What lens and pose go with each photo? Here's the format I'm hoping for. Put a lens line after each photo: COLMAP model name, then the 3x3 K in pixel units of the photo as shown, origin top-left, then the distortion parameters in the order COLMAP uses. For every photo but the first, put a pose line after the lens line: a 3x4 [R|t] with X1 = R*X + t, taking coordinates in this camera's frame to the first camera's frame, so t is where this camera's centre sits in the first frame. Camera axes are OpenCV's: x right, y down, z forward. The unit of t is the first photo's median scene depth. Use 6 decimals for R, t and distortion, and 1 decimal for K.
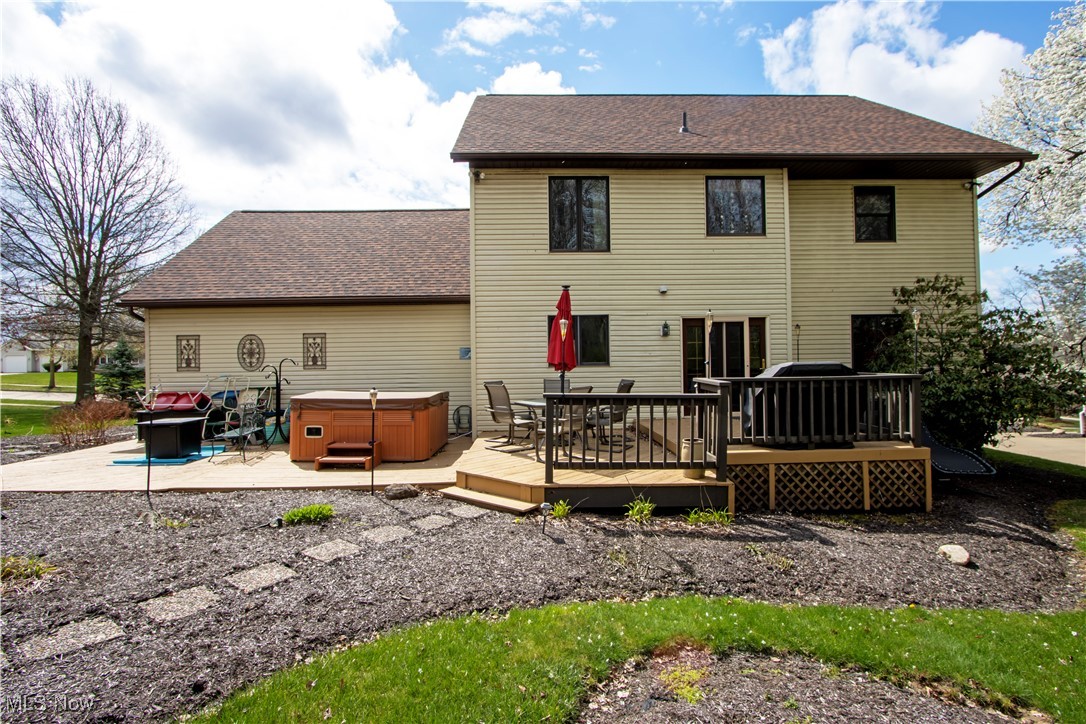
lens RADIAL K [[519.3, 0, 543.0], [0, 519.3, 362.0], [0, 0, 1]] dist [-0.001321, -0.000201]
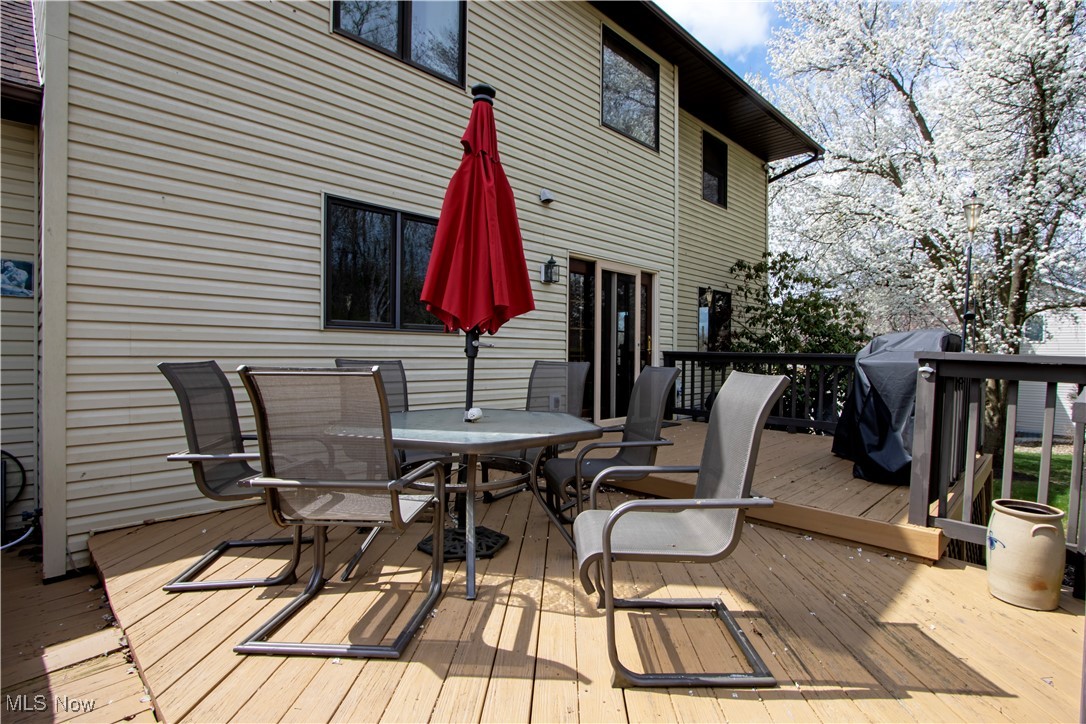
lens RADIAL K [[519.3, 0, 543.0], [0, 519.3, 362.0], [0, 0, 1]] dist [-0.001321, -0.000201]
pose [[0.732856, 0.018362, 0.680136, -0.135999], [-0.033384, 0.999402, 0.008991, 0.027613], [-0.679565, -0.029295, 0.733031, 0.598636]]
